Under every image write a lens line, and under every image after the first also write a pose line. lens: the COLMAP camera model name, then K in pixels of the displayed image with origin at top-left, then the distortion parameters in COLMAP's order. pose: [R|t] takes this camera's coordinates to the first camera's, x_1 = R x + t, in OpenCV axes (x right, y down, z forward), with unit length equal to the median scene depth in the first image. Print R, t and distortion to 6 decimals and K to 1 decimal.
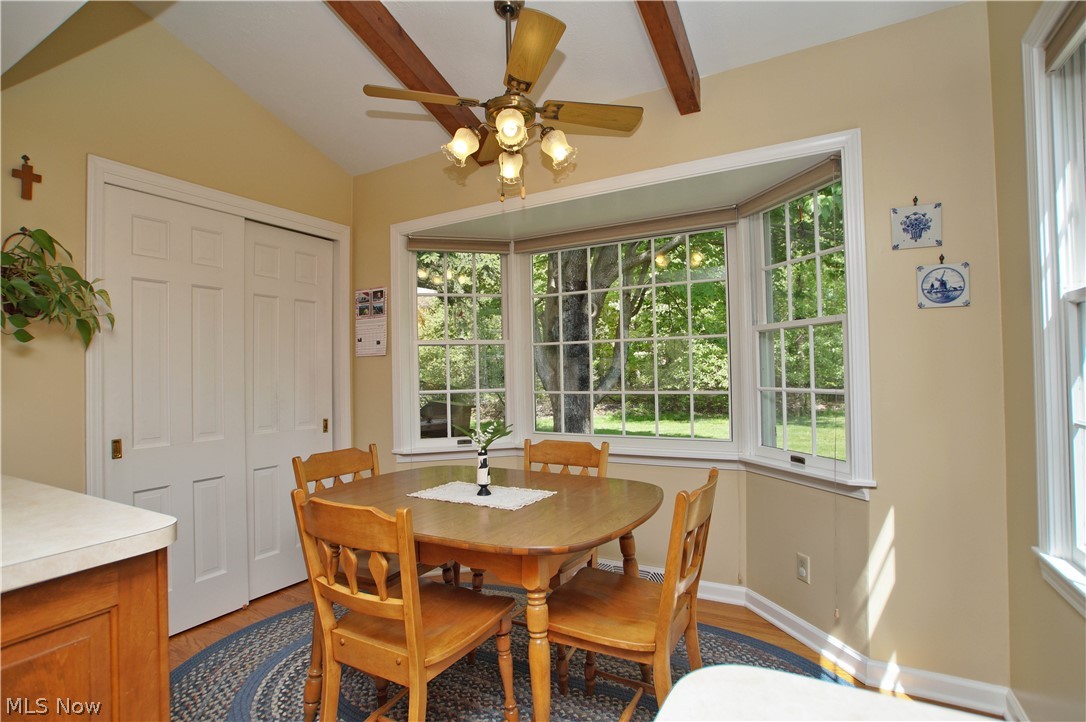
lens RADIAL K [[525.2, 0, 552.5], [0, 525.2, 364.9], [0, 0, 1]] dist [-0.046975, 0.014021]
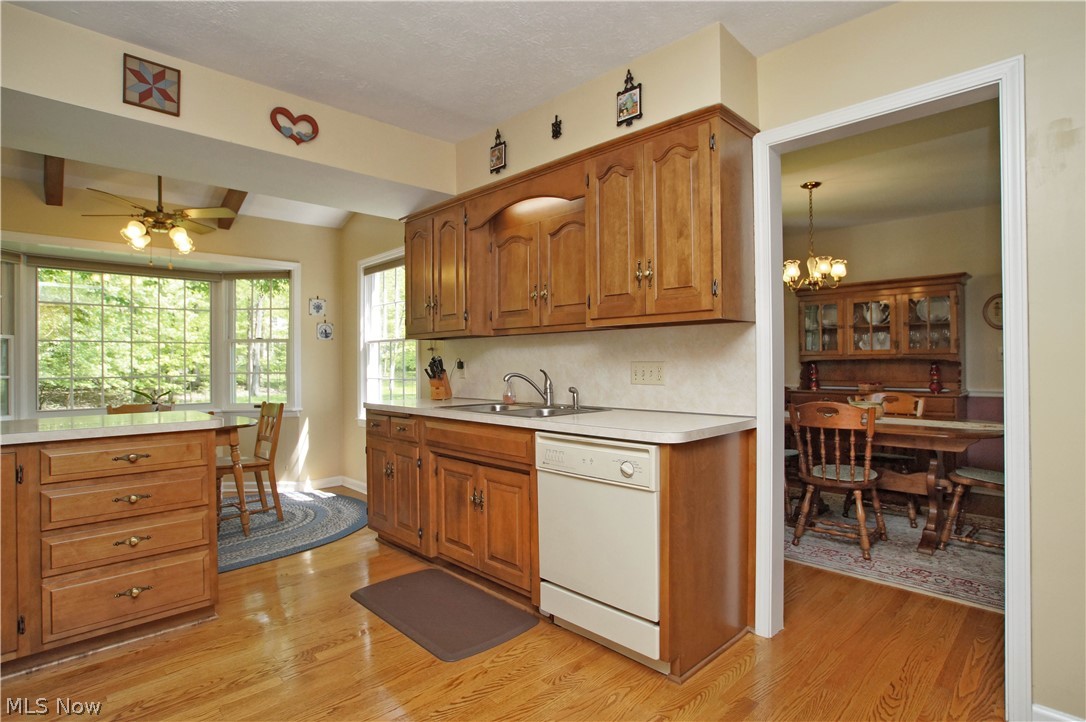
lens RADIAL K [[550.4, 0, 535.6], [0, 550.4, 363.7], [0, 0, 1]] dist [-0.026682, 0.011485]
pose [[0.321302, 0.016189, 0.946838, -0.931764], [-0.013025, 0.999835, -0.012675, 0.020031], [-0.946887, -0.008260, 0.321460, -0.558352]]
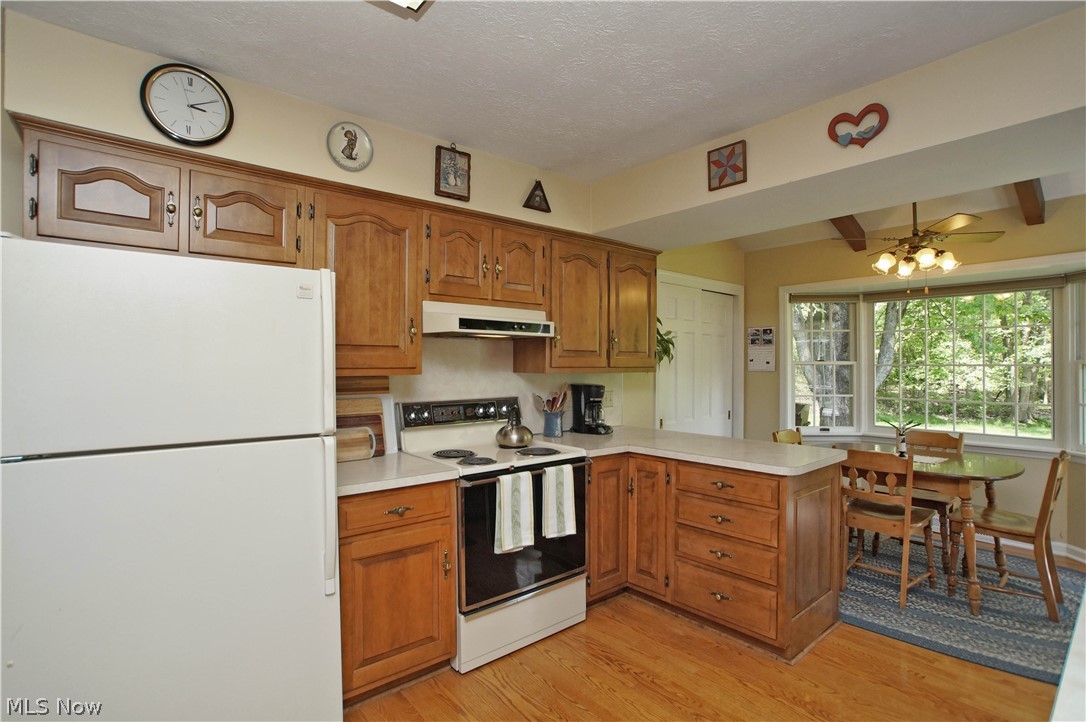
lens RADIAL K [[525.2, 0, 548.0], [0, 525.2, 366.2], [0, 0, 1]] dist [-0.046975, 0.014021]
pose [[0.932925, 0.020764, -0.359473, -0.390947], [-0.013924, 0.999670, 0.021608, -0.057487], [0.359803, -0.015153, 0.932905, -0.682351]]
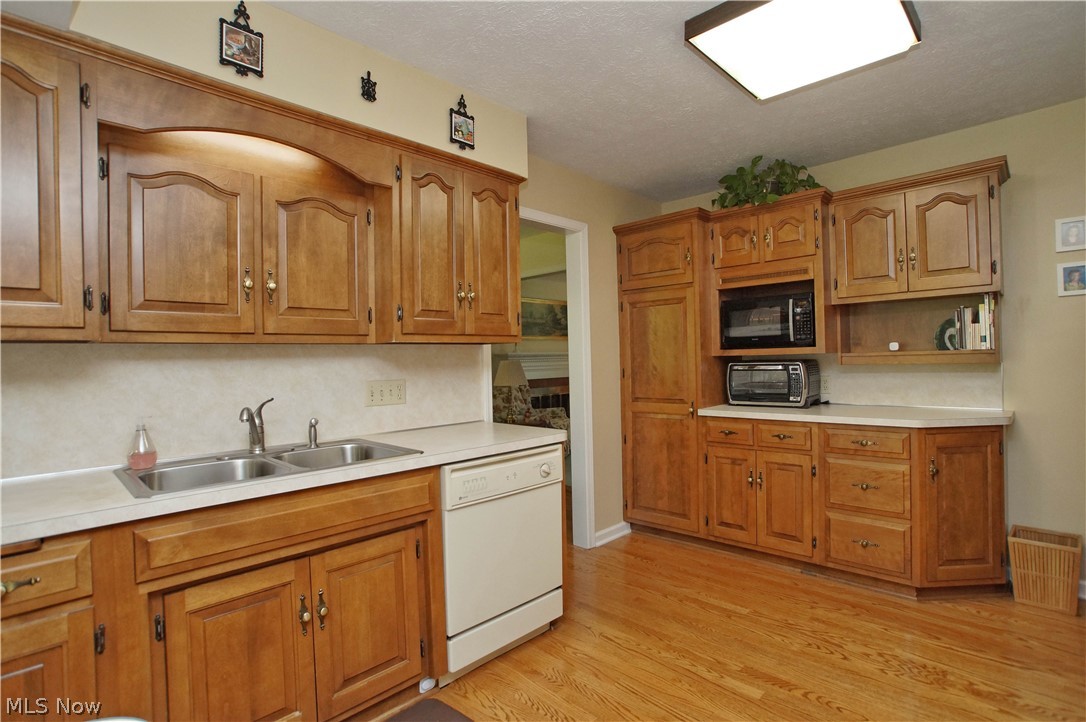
lens RADIAL K [[525.2, 0, 542.1], [0, 525.2, 367.8], [0, 0, 1]] dist [-0.046975, 0.014021]
pose [[-0.952223, 0.038517, 0.302966, -0.509465], [0.038799, 0.999234, -0.005091, -0.002201], [-0.302930, 0.006907, -0.952988, 0.214131]]
